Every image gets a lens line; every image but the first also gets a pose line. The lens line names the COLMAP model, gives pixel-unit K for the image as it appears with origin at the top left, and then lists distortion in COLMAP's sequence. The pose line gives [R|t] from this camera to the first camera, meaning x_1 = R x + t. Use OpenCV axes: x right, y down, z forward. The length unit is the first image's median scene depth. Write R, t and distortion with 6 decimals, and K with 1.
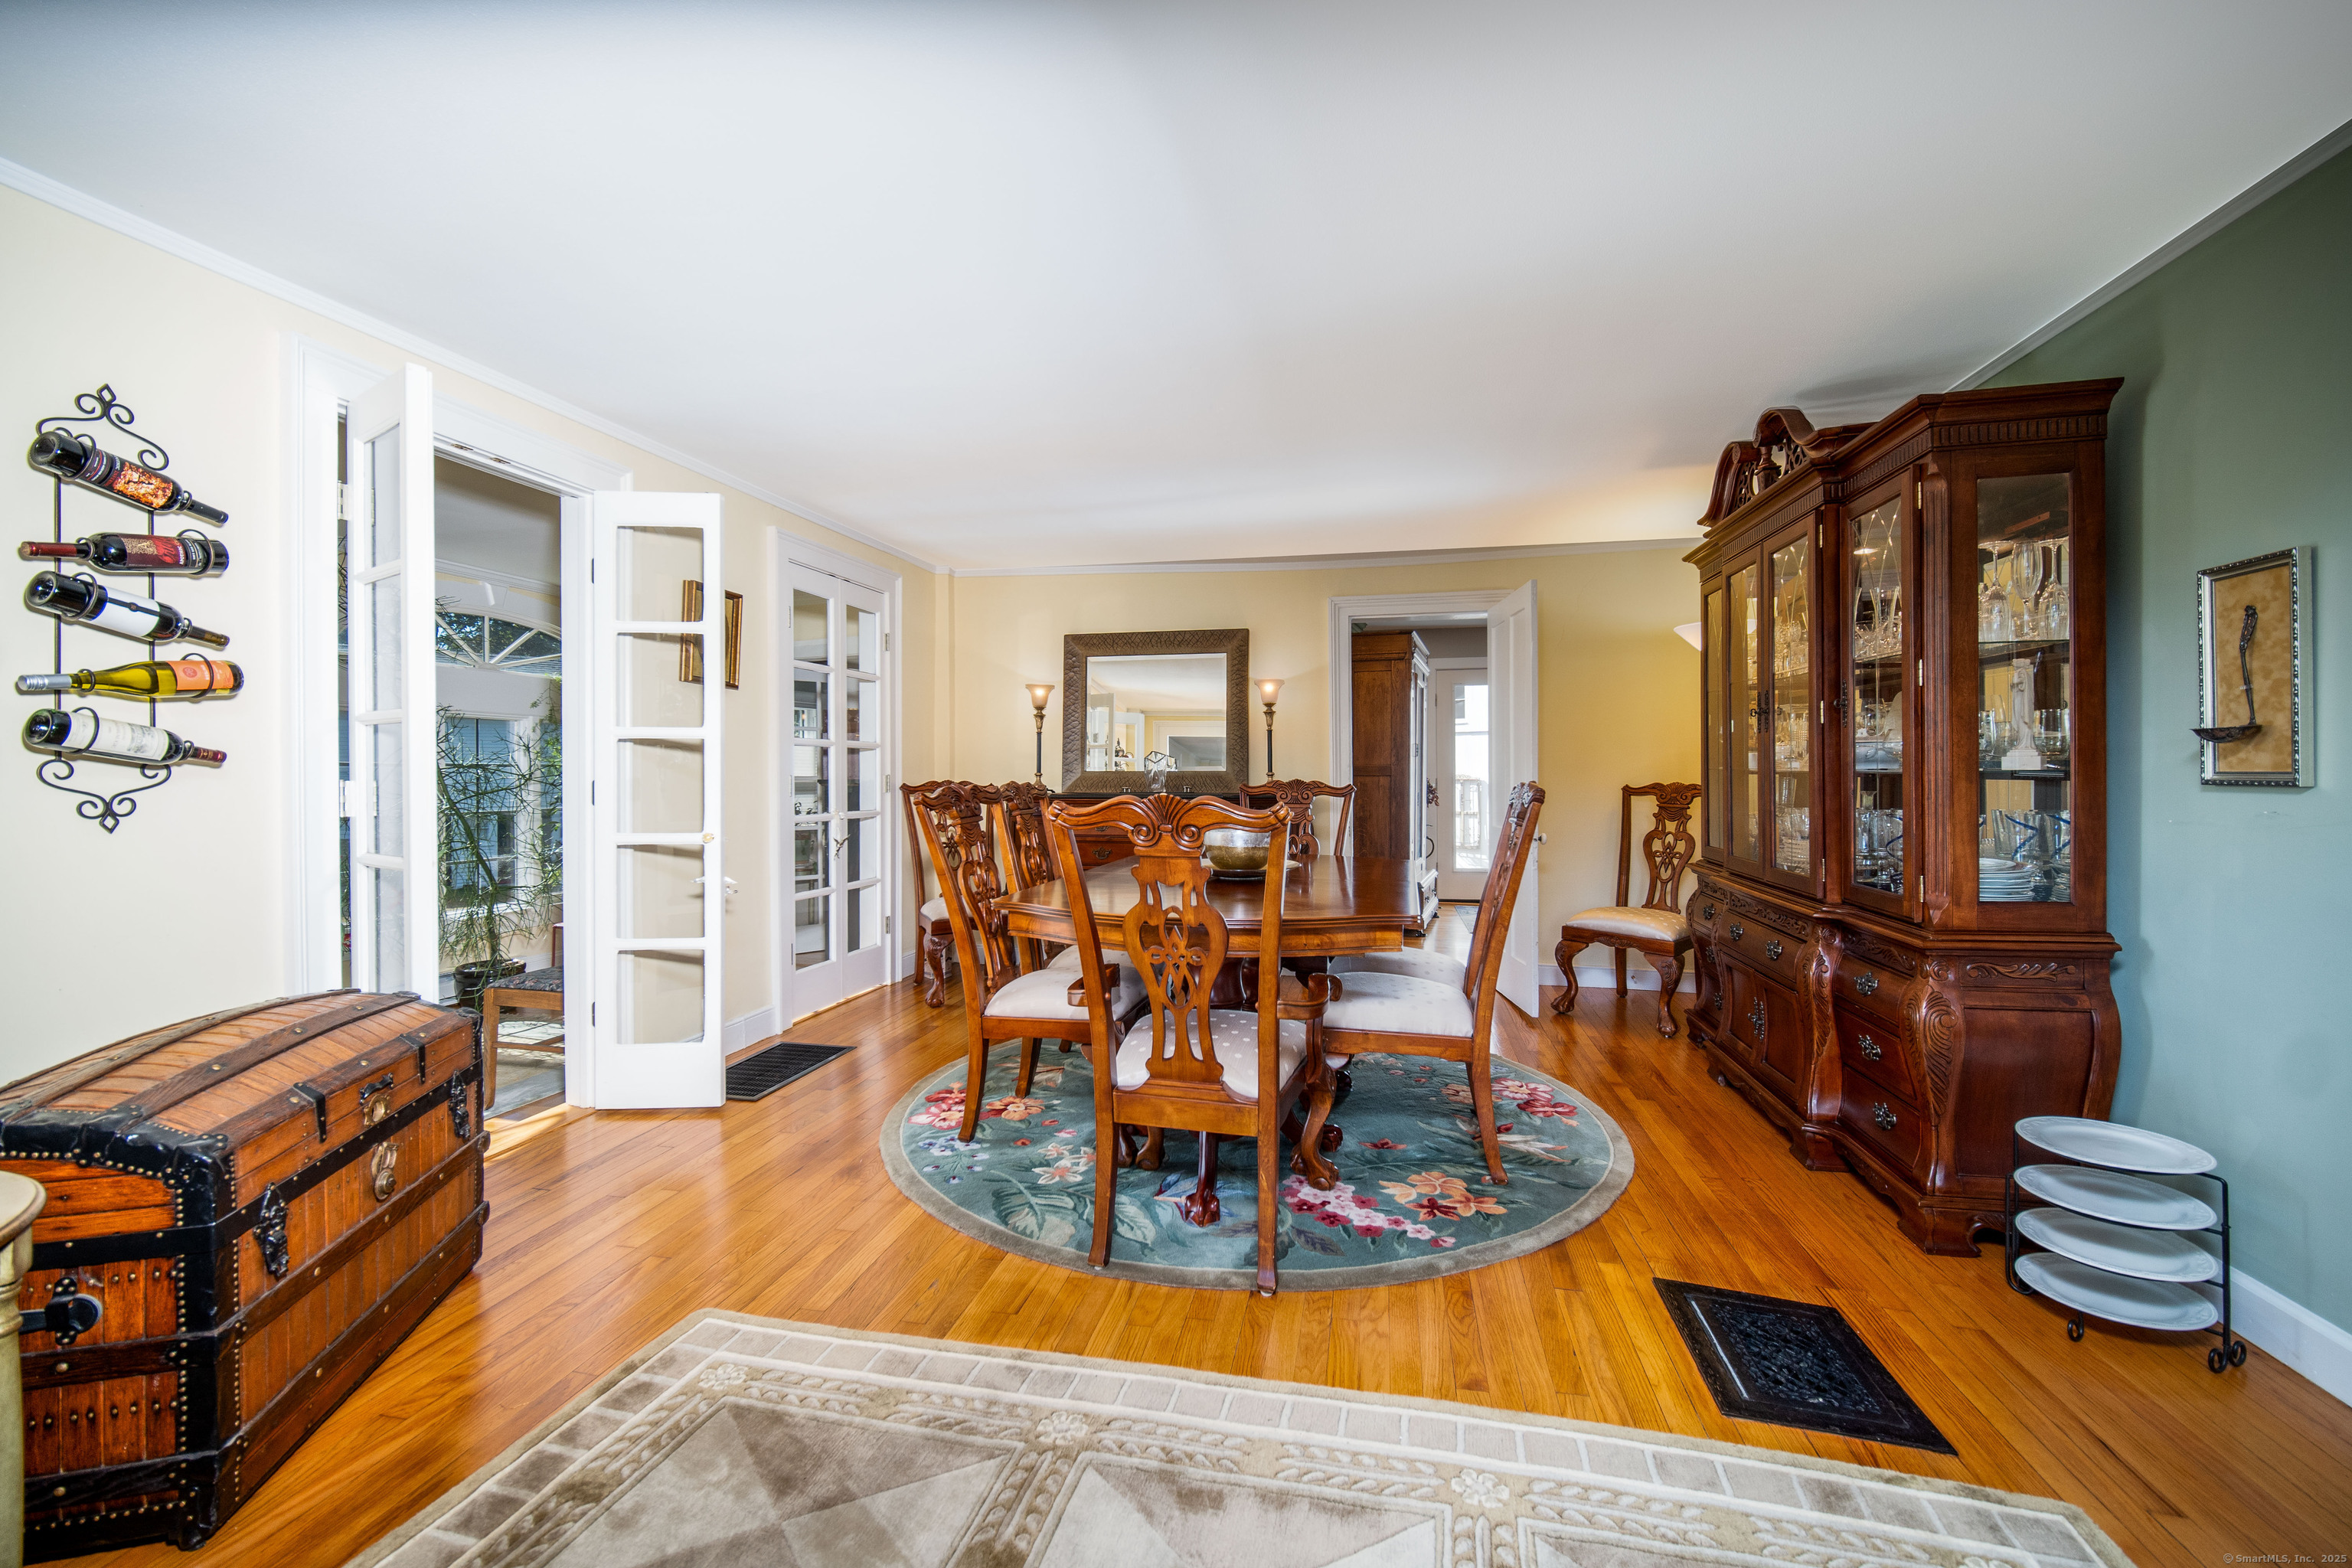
lens RADIAL K [[952.5, 0, 1171.8], [0, 952.5, 779.2], [0, 0, 1]] dist [0.003877, 0.000149]
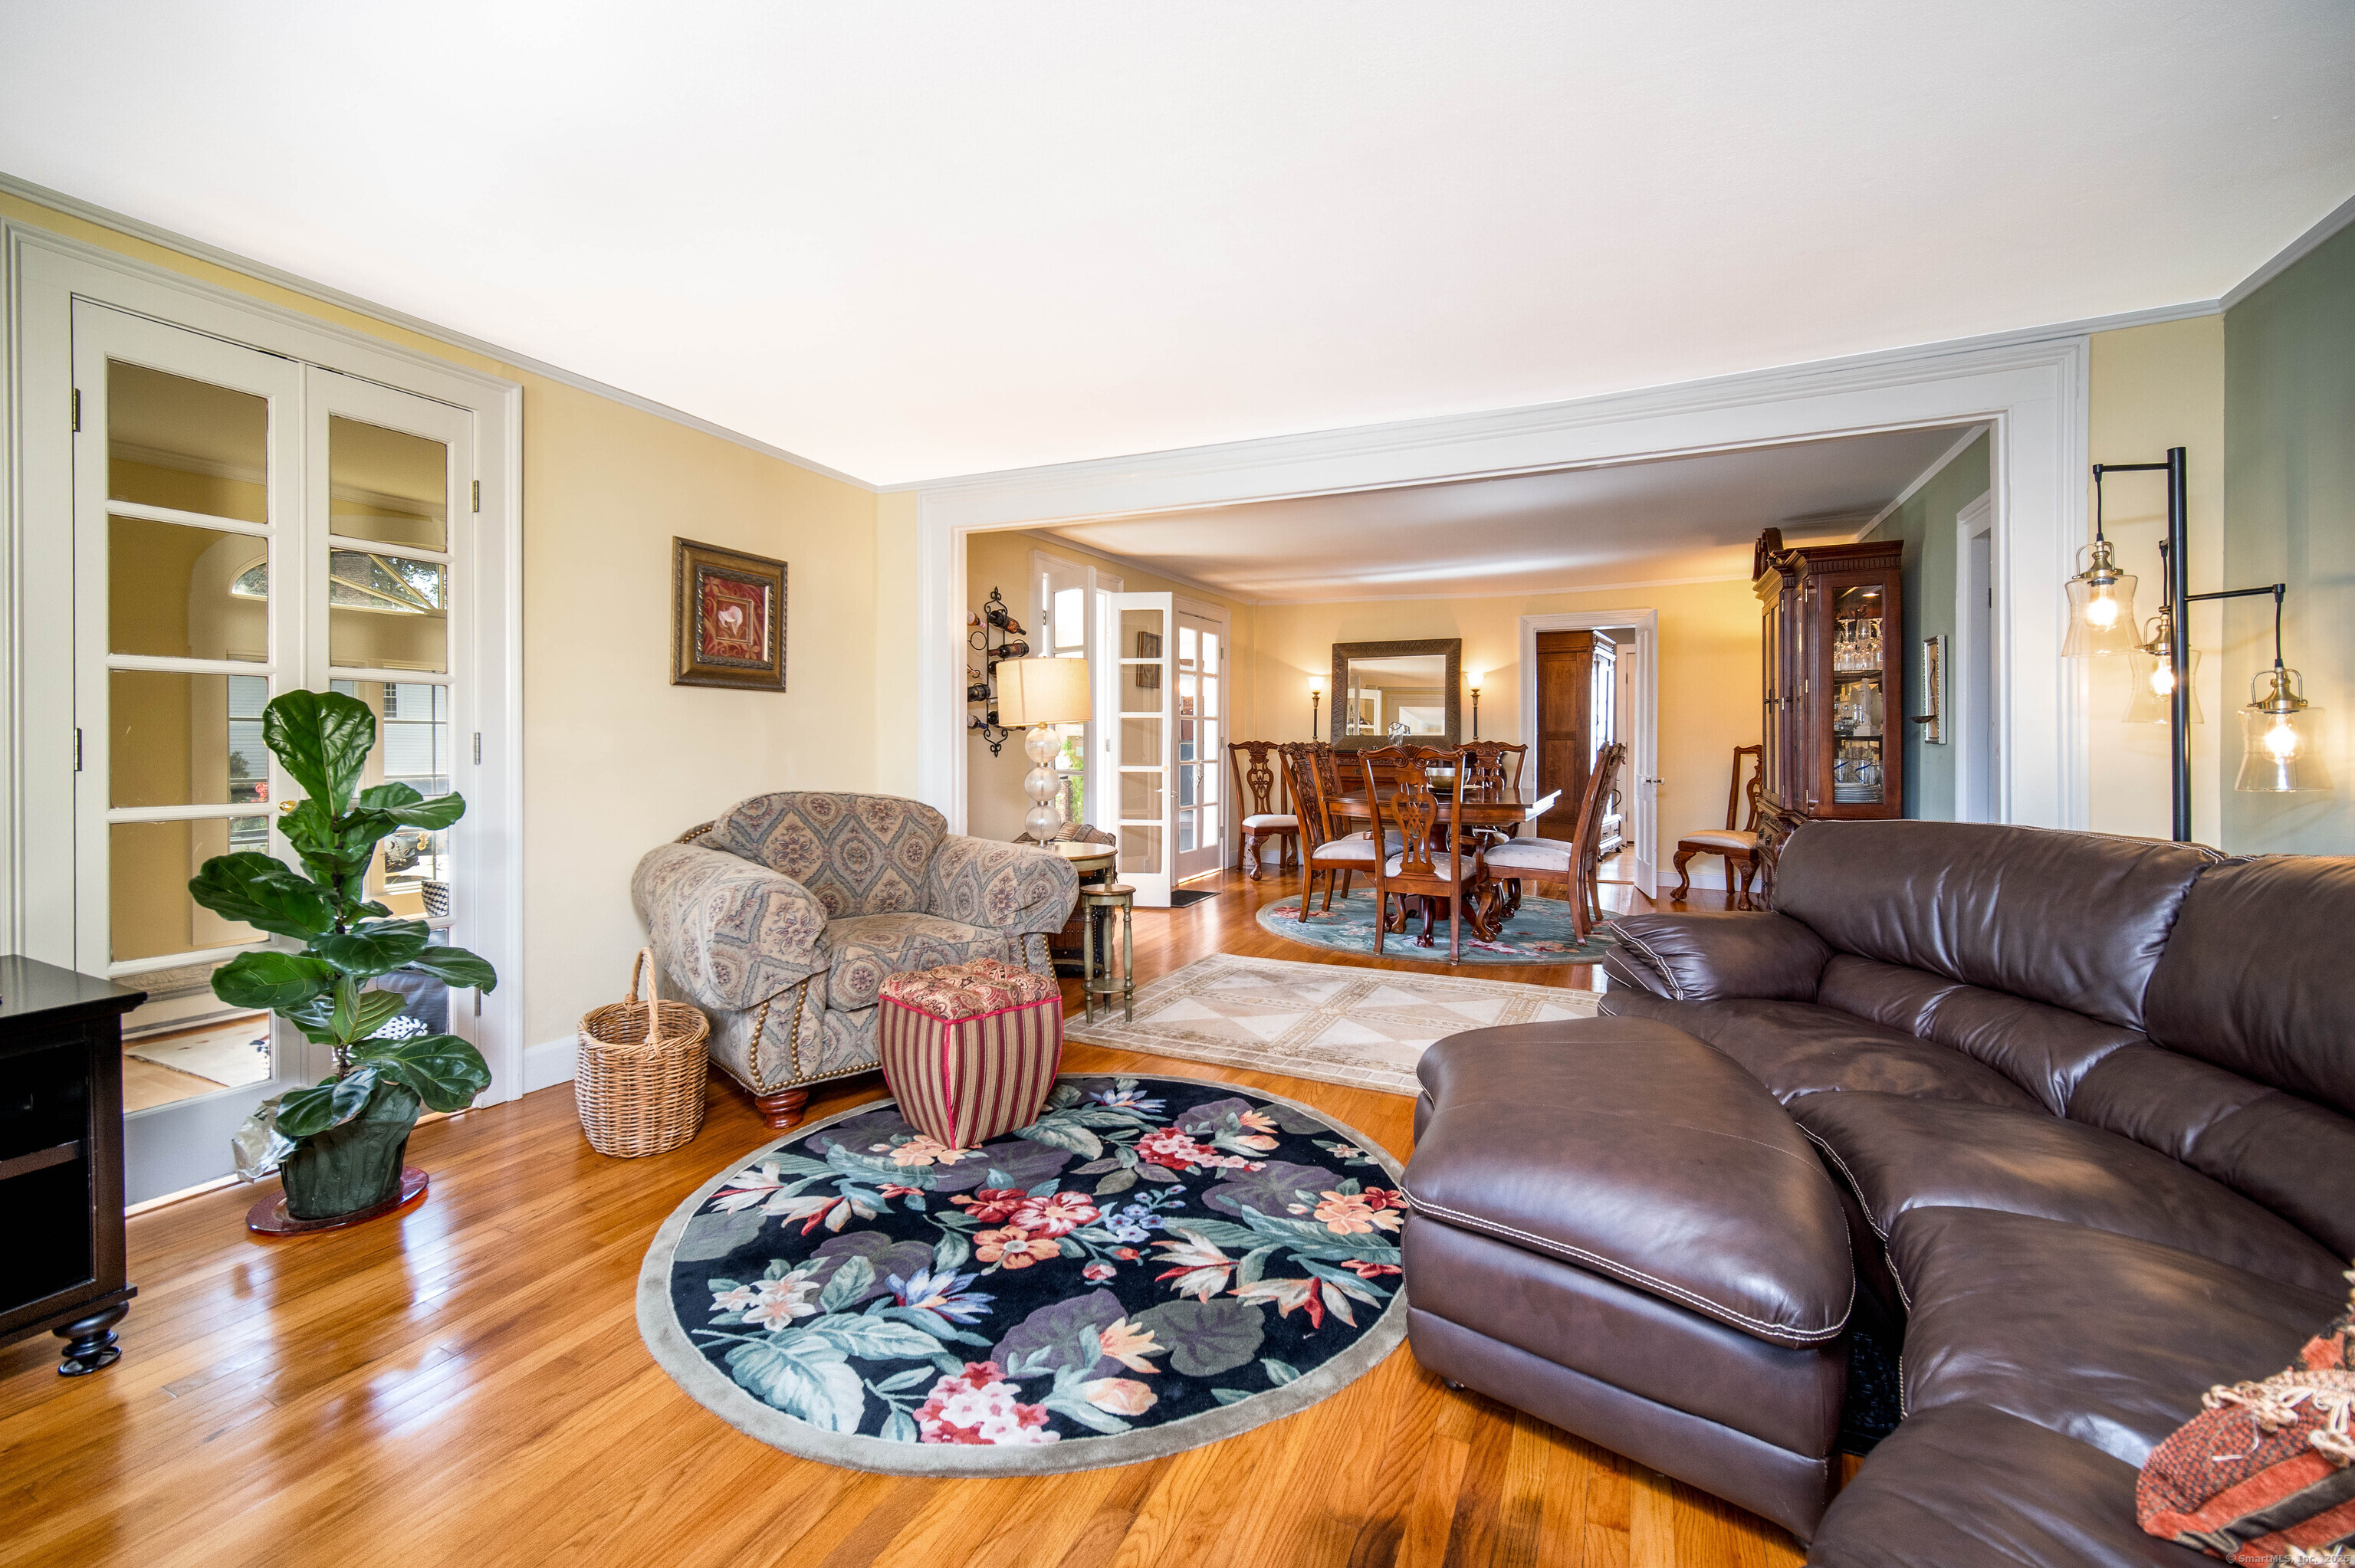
lens RADIAL K [[953.6, 0, 1175.3], [0, 953.6, 754.3], [0, 0, 1]] dist [0.003877, 0.000149]
pose [[0.973868, 0.008184, -0.226967, -0.014945], [-0.005552, 0.999910, 0.012233, 0.005398], [0.227046, -0.010653, 0.973826, -0.585855]]
